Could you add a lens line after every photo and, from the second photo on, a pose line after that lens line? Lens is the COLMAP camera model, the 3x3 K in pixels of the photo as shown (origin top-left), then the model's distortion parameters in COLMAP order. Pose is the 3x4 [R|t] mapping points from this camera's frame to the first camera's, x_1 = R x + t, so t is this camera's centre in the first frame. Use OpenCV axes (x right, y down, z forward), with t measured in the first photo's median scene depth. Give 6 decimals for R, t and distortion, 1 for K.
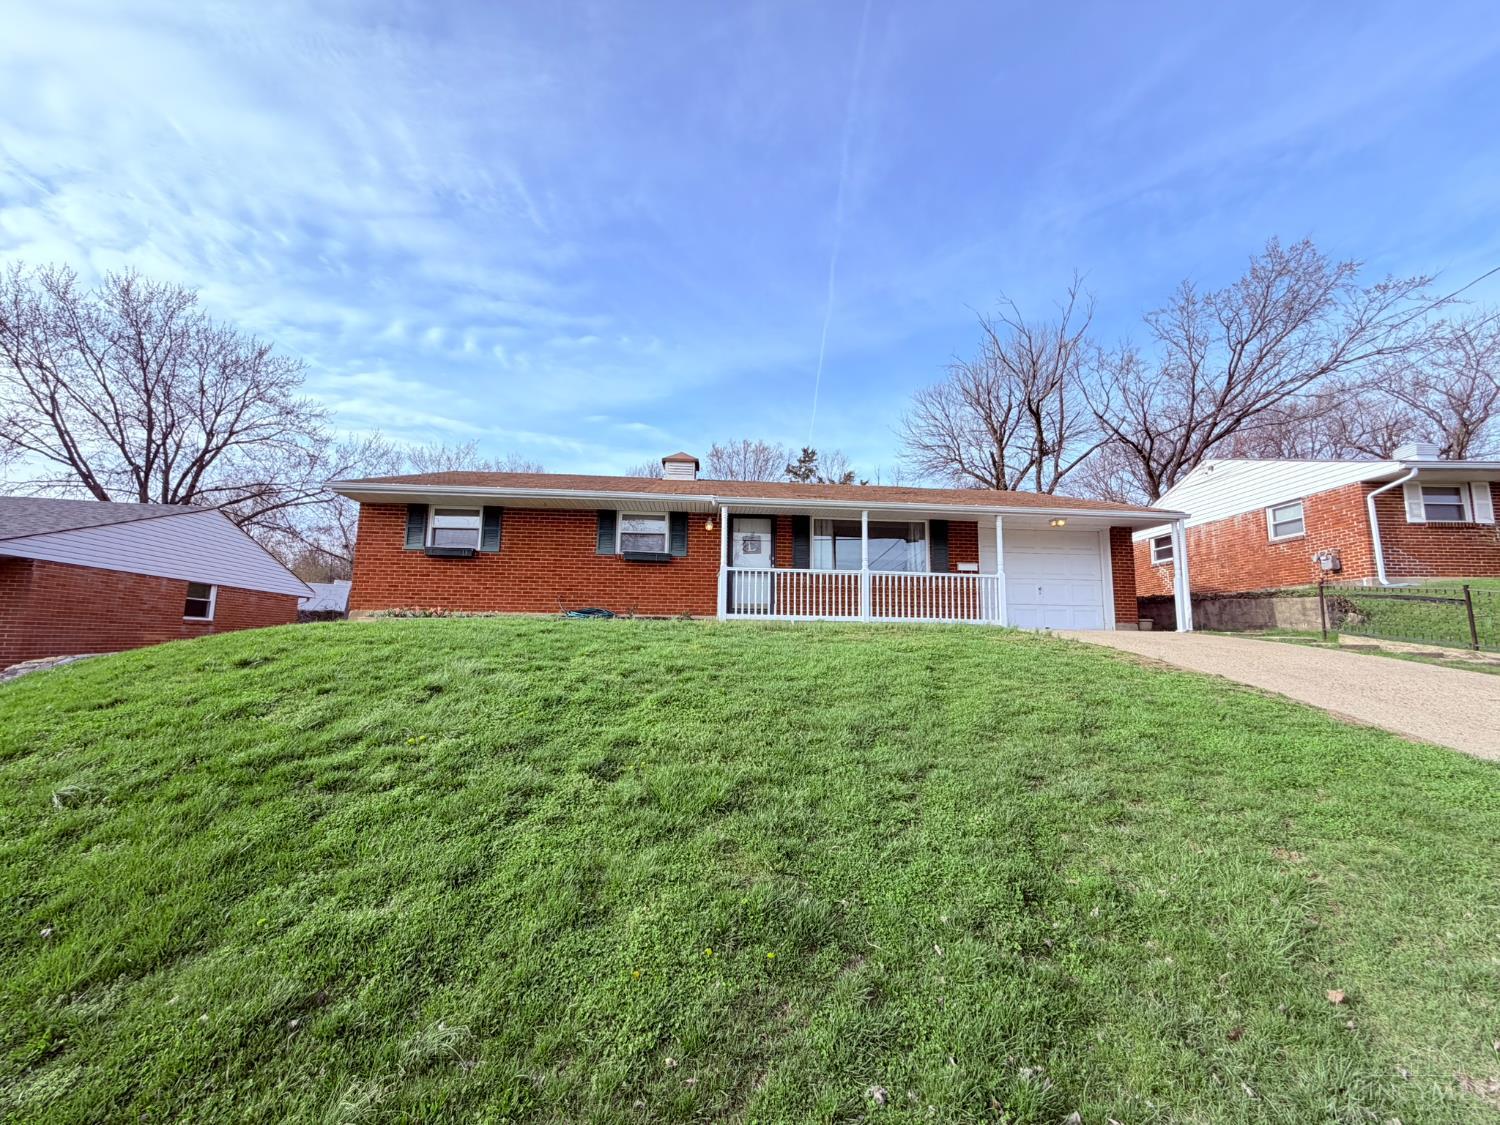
lens RADIAL K [[599.8, 0, 747.5], [0, 599.8, 564.4], [0, 0, 1]] dist [0.000804, 0.000801]
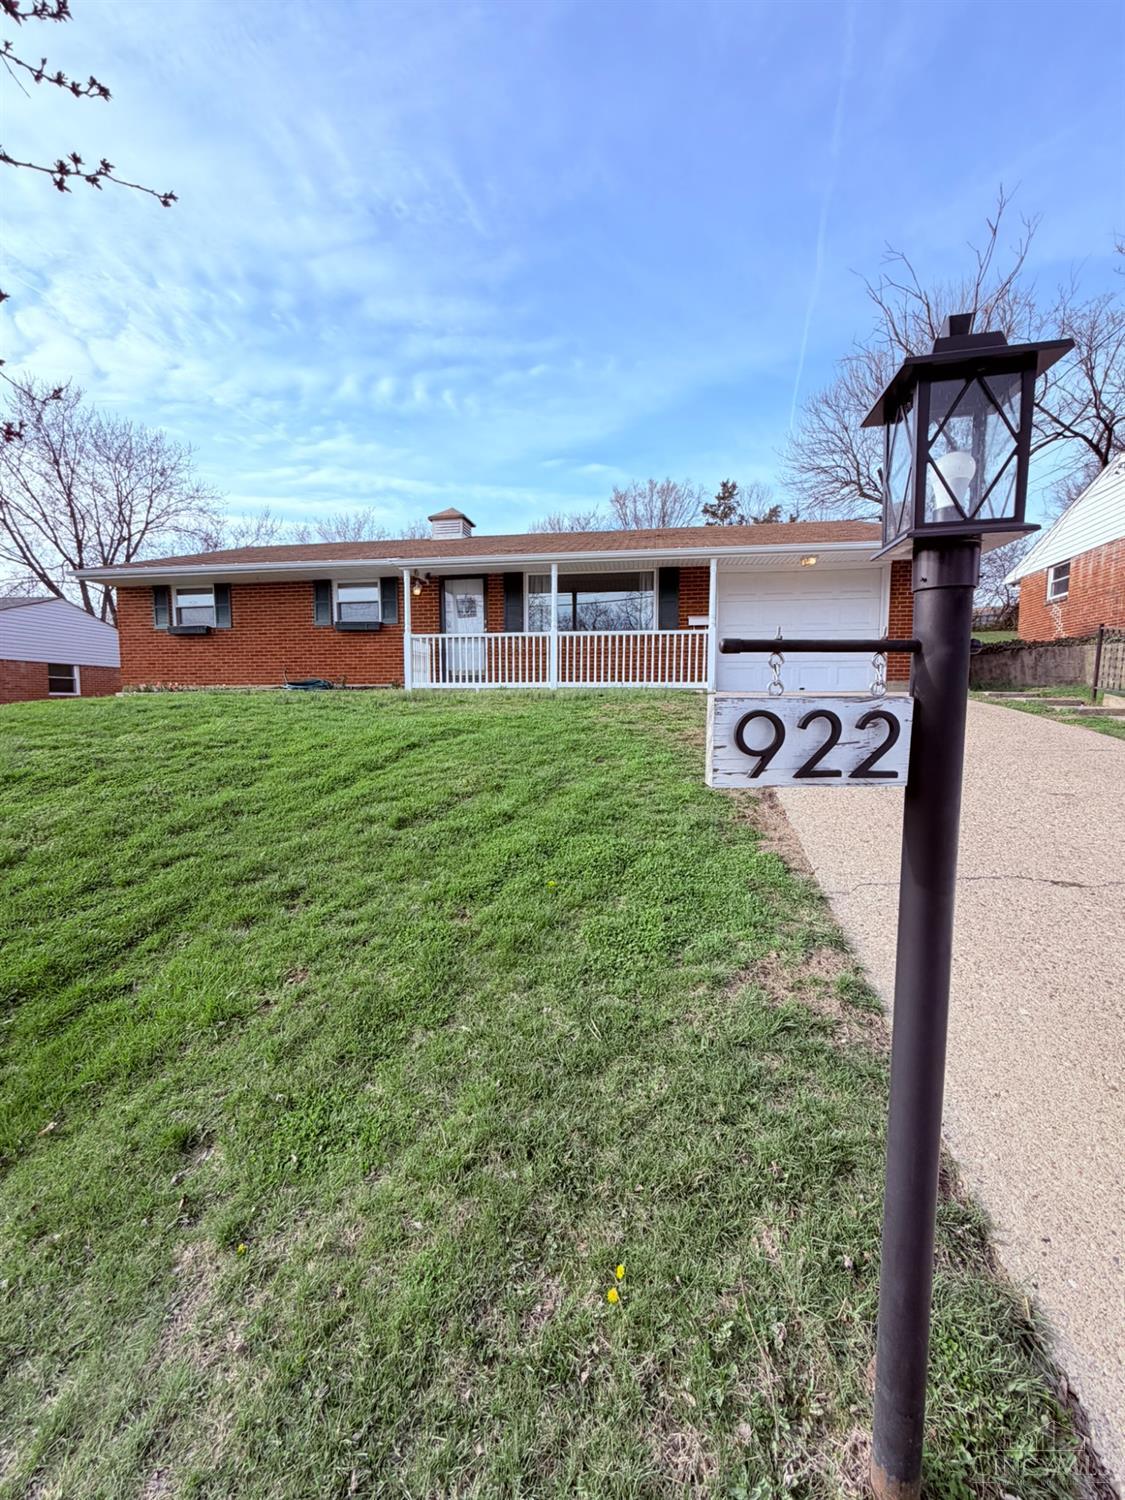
lens RADIAL K [[600.2, 0, 567.1], [0, 600.2, 778.9], [0, 0, 1]] dist [0.005474, -0.000244]
pose [[0.971738, 0.015542, -0.235549, 0.392048], [0.044252, 0.968147, 0.246440, 0.001971], [0.231877, -0.249898, 0.940098, 0.065059]]
